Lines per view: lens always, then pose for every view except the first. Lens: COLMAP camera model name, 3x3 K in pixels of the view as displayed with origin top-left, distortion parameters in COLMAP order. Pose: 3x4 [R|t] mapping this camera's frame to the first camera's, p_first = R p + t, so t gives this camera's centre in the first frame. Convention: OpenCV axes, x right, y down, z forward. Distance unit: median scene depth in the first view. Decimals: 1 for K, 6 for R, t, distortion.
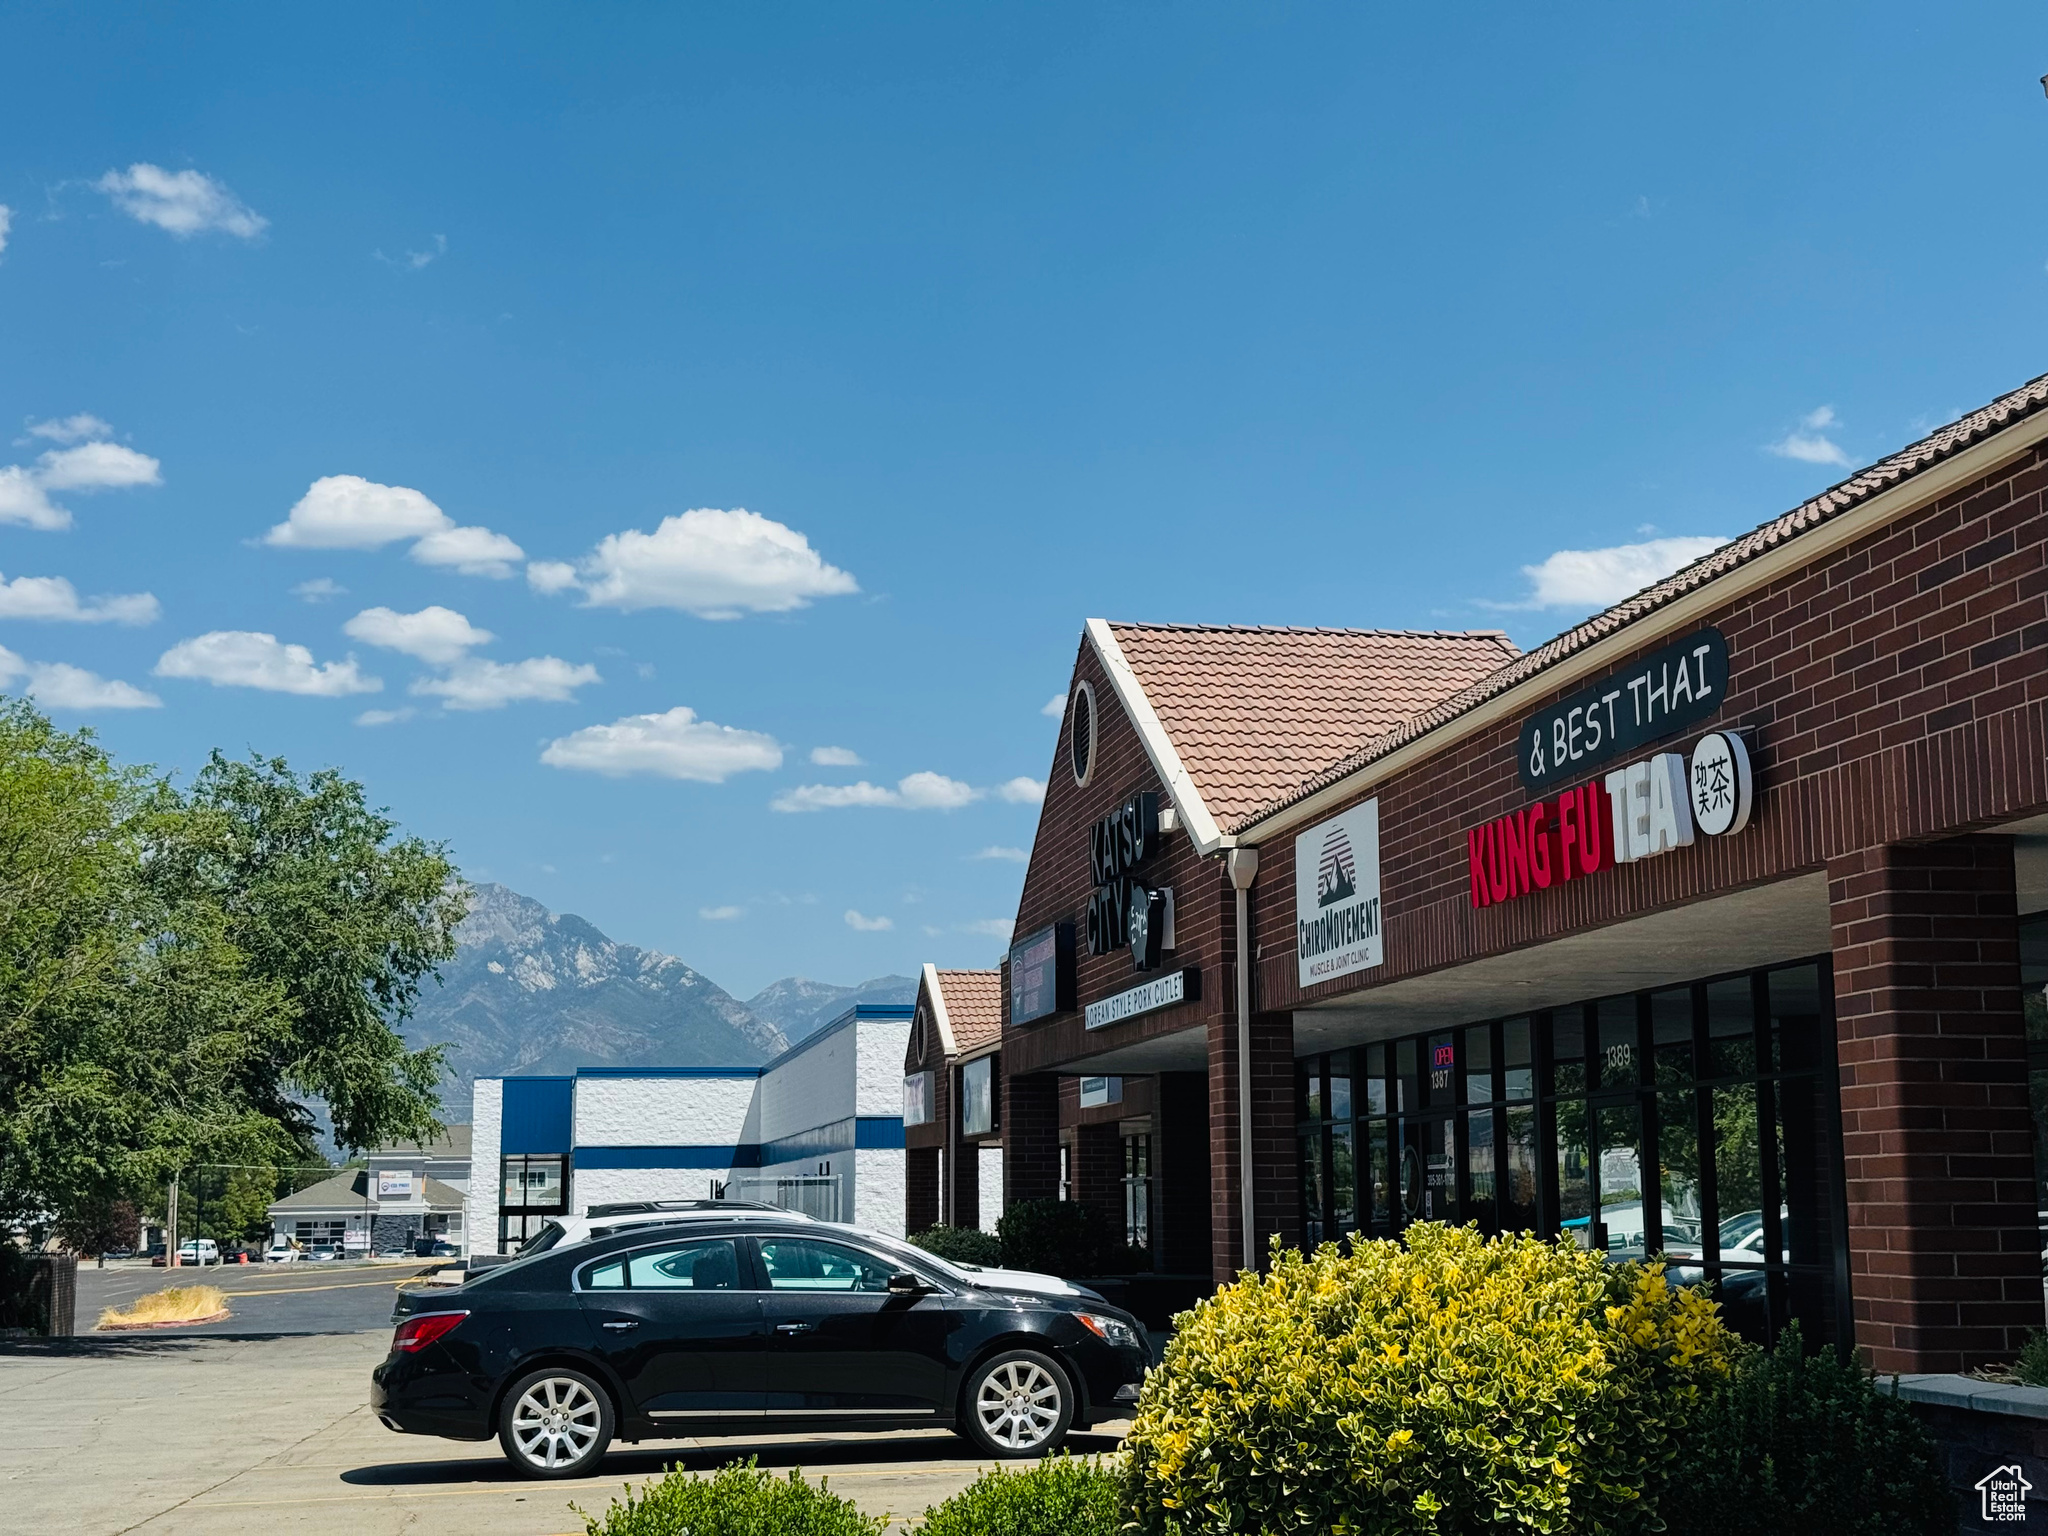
lens RADIAL K [[2948.5, 0, 1030.7], [0, 2948.5, 777.5], [0, 0, 1]] dist [0.203863, -0.277293]
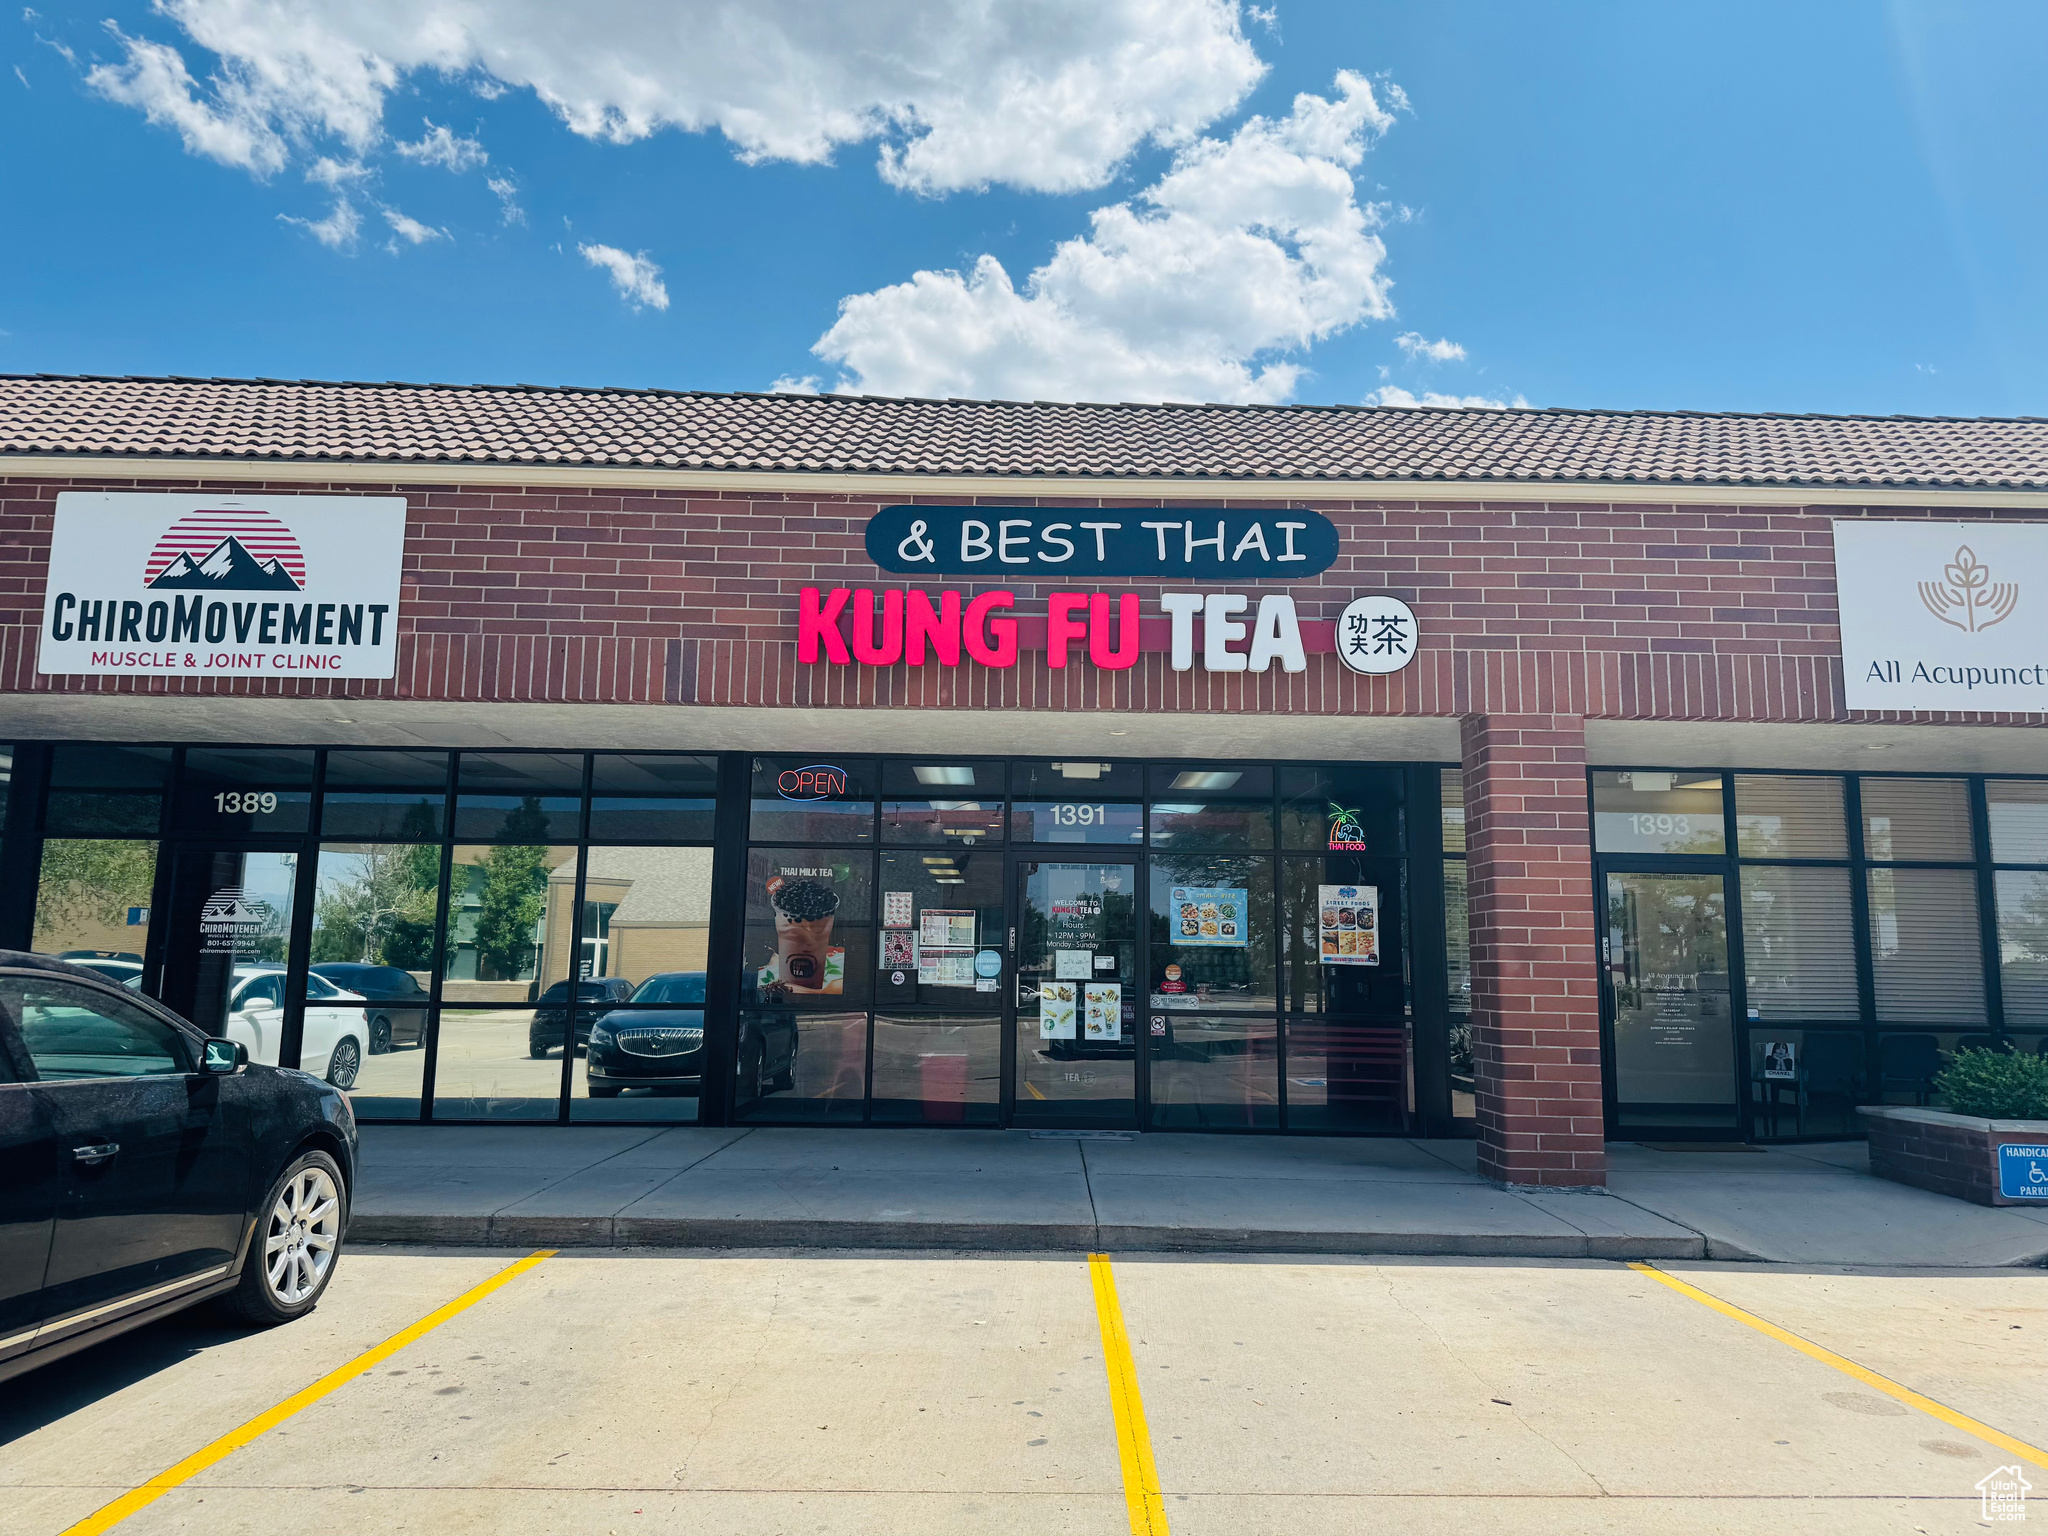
lens RADIAL K [[1446.8, 0, 1024.0], [0, 1446.8, 768.0], [0, 0, 1]] dist [0.161155, -0.302589]
pose [[0.160260, 0.153204, 0.975113, -0.338043], [-0.161114, 0.978693, -0.127288, 0.137130], [-0.973837, -0.136705, 0.181529, 0.853834]]
